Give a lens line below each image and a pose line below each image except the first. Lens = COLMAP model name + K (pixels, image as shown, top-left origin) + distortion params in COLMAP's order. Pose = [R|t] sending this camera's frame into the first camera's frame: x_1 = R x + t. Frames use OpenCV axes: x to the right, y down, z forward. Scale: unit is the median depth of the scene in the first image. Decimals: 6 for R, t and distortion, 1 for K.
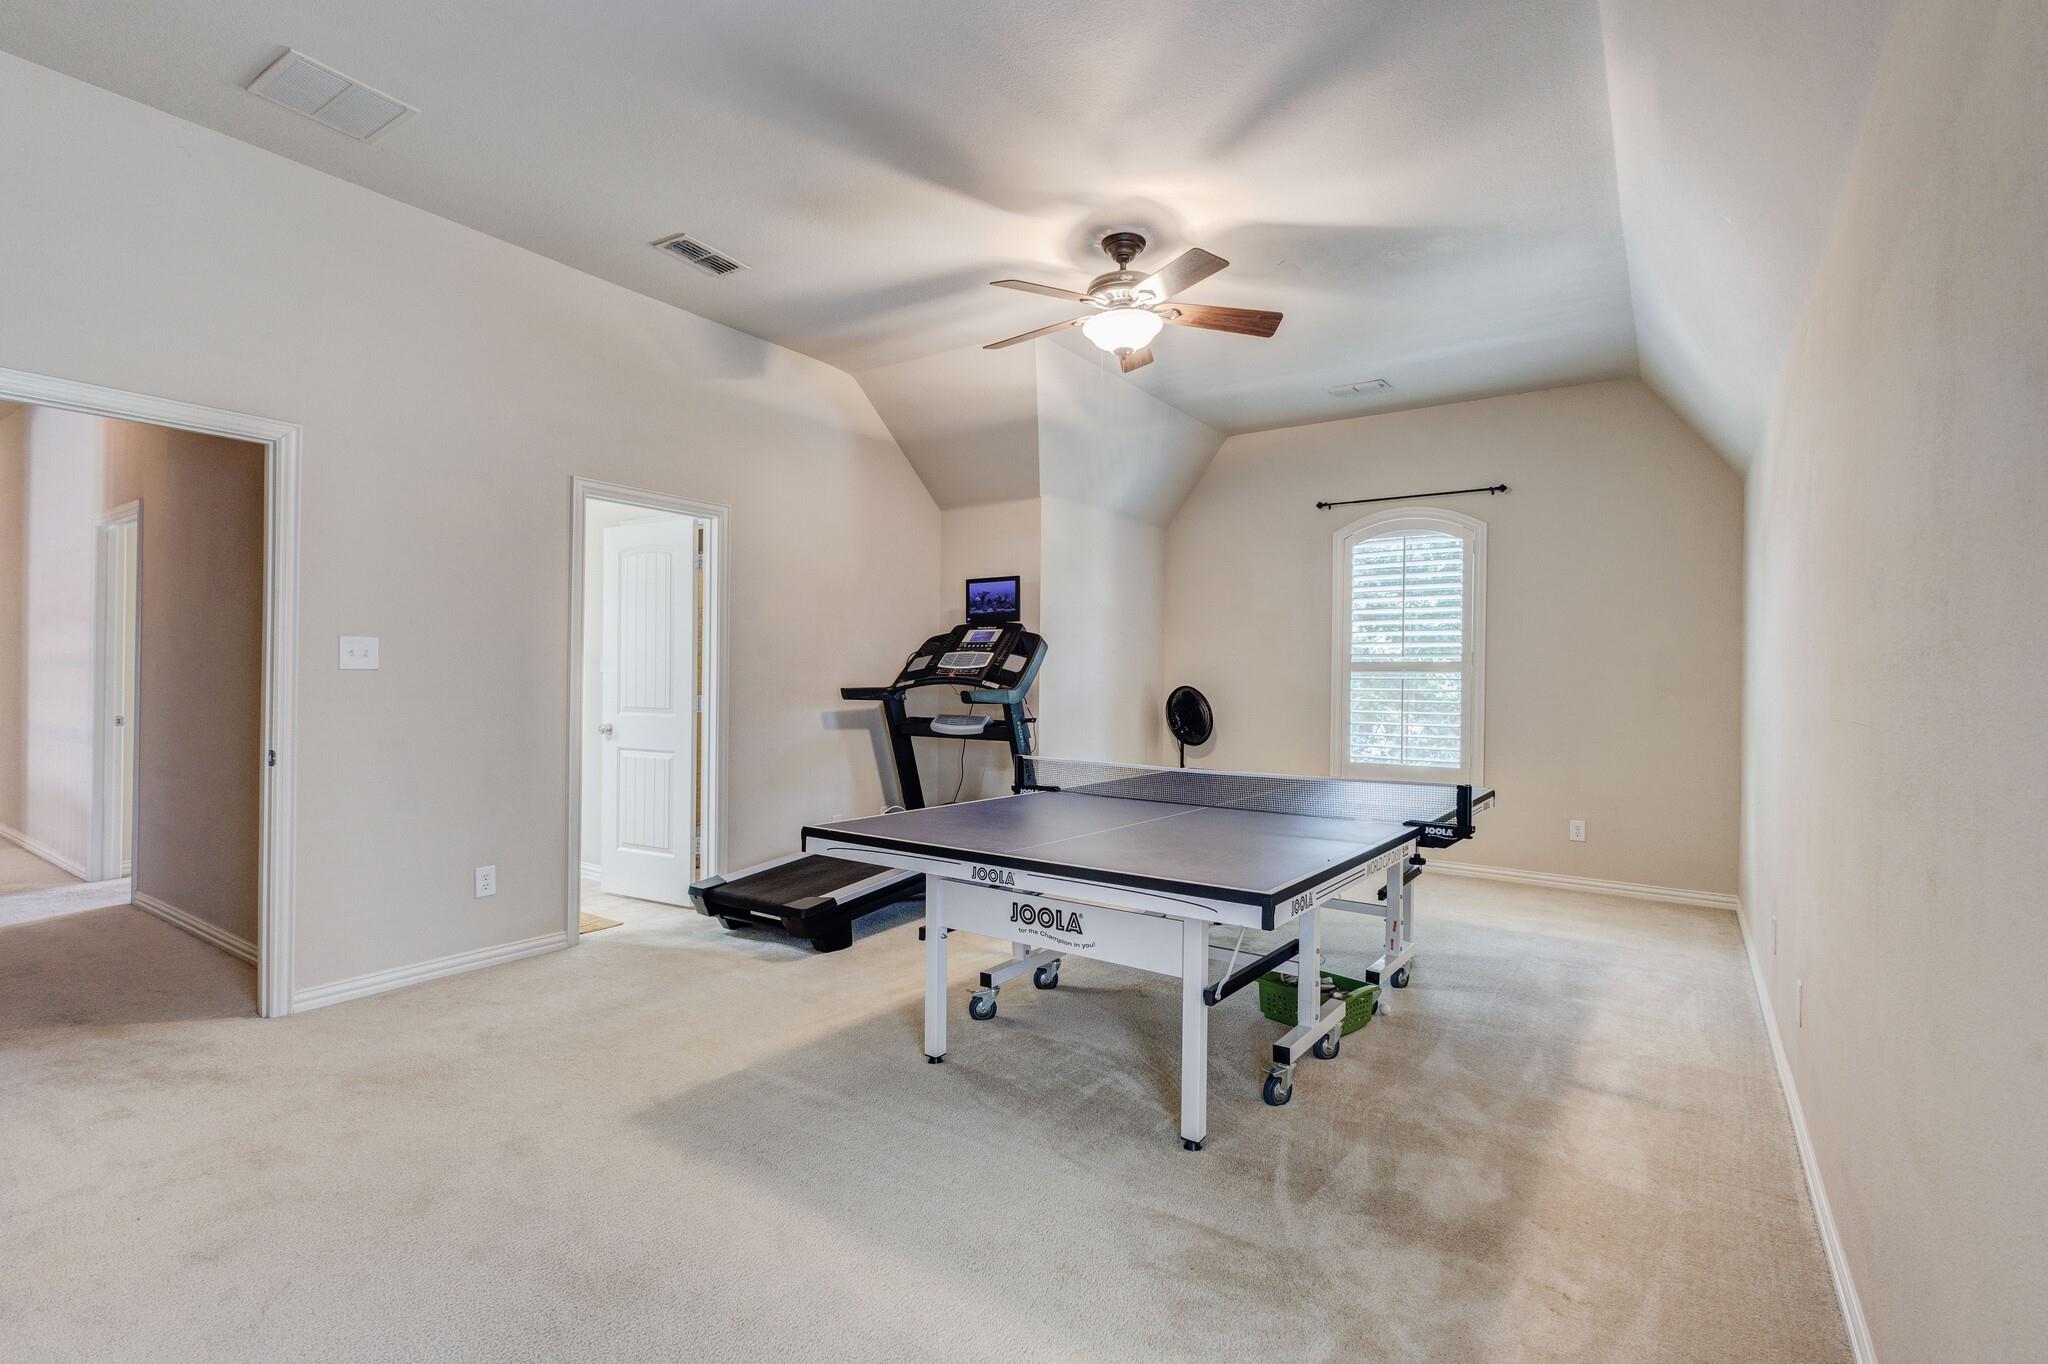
lens RADIAL K [[959.2, 0, 1029.7], [0, 959.2, 683.4], [0, 0, 1]] dist [0.014898, -0.004823]
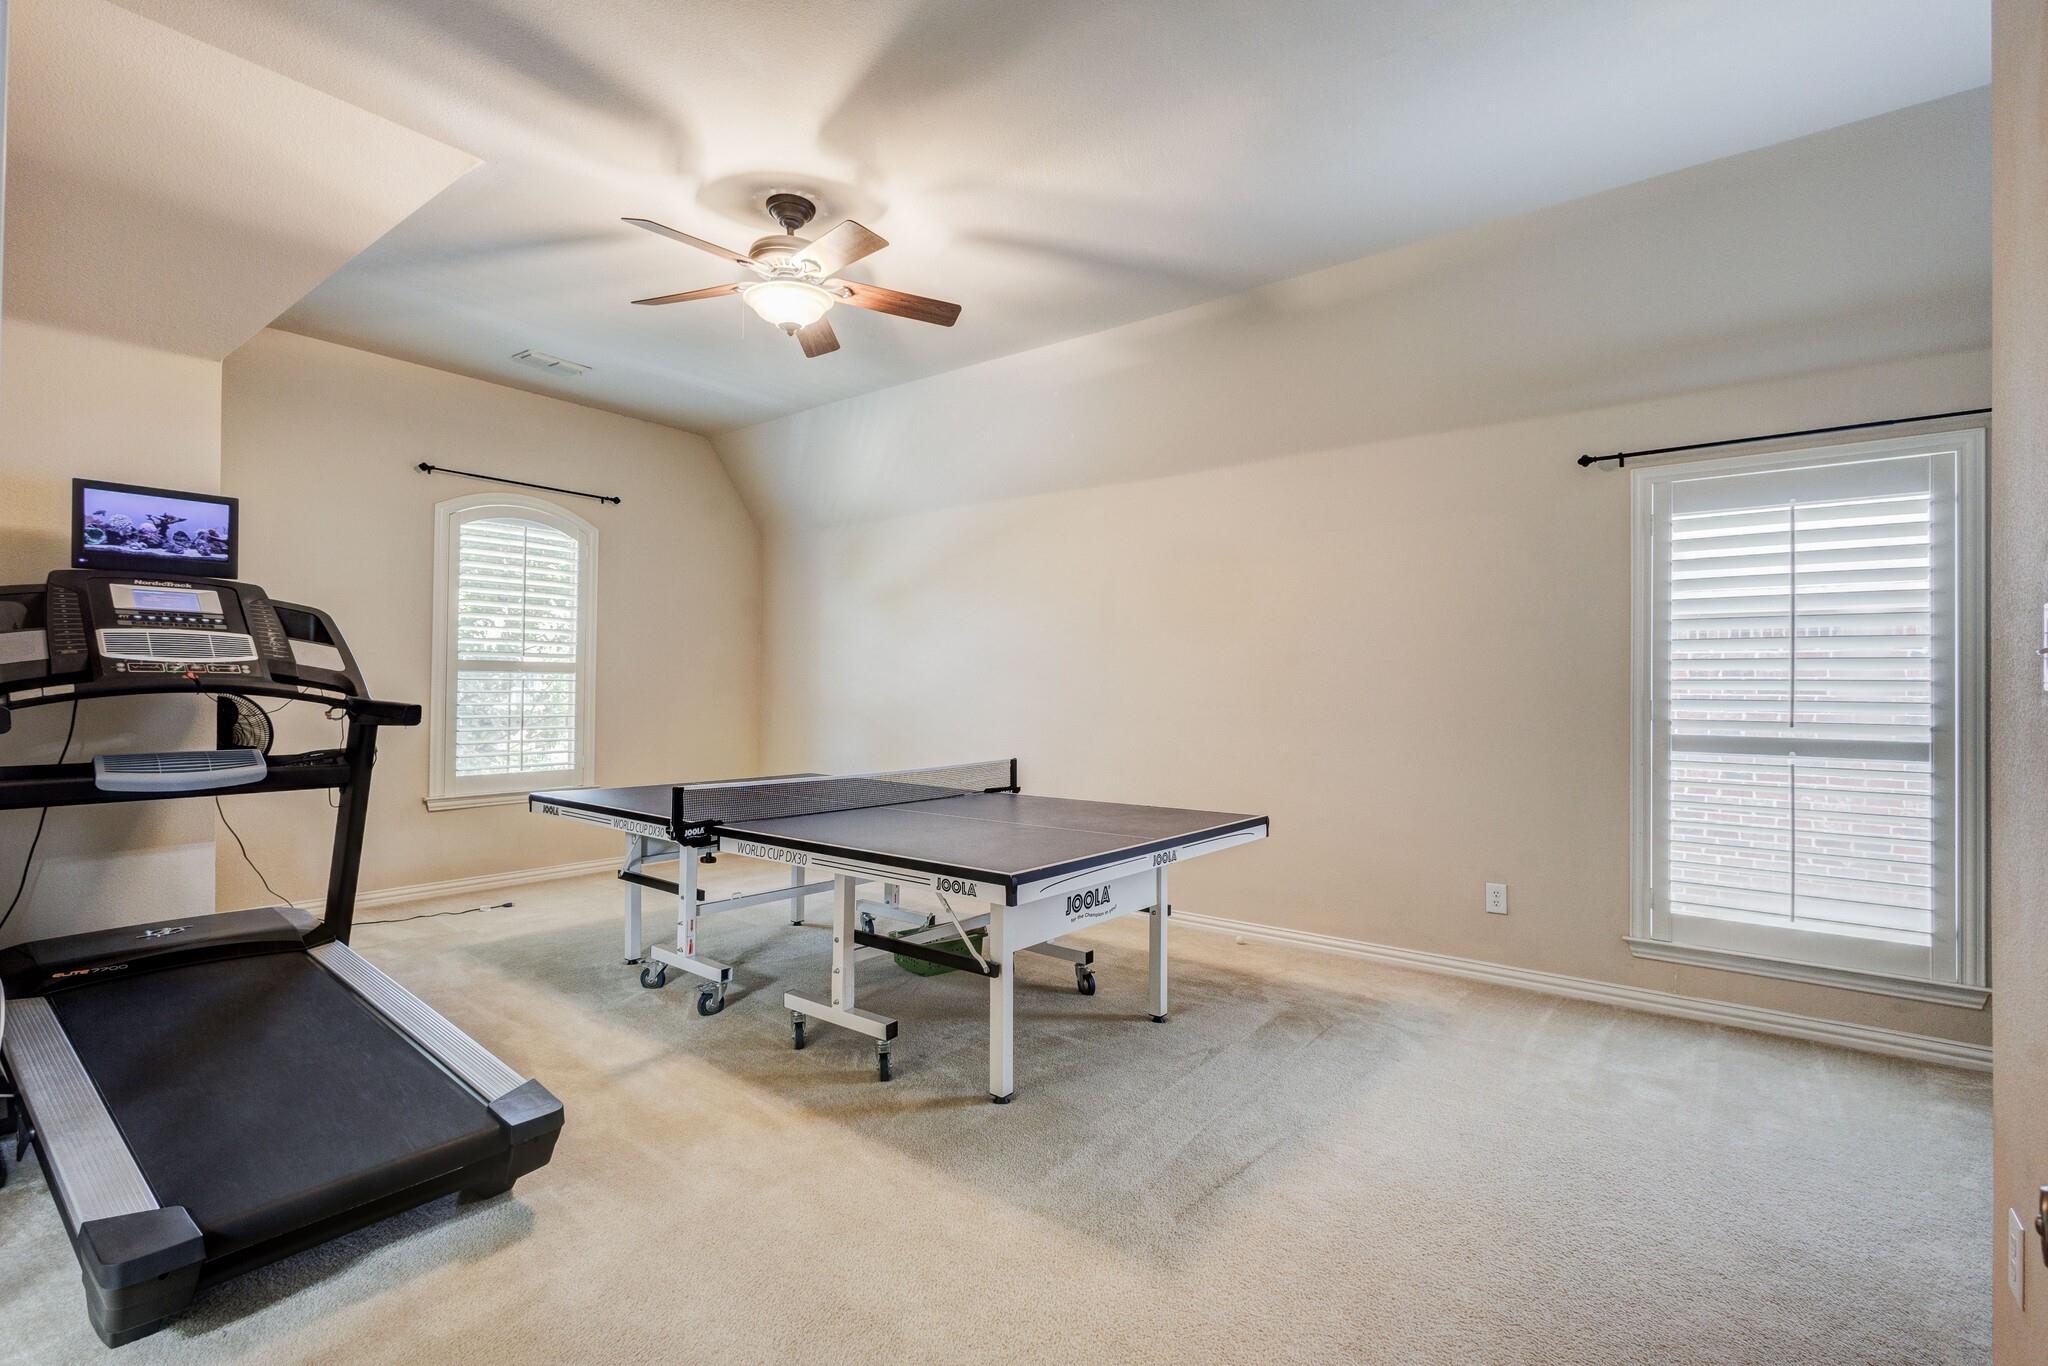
lens RADIAL K [[959.2, 0, 1026.8], [0, 959.2, 682.9], [0, 0, 1]] dist [0.014898, -0.004823]
pose [[0.036878, -0.003521, 0.999314, -0.566954], [-0.006540, 0.999972, 0.003764, -0.008918], [-0.999298, -0.006674, 0.036854, 0.520154]]
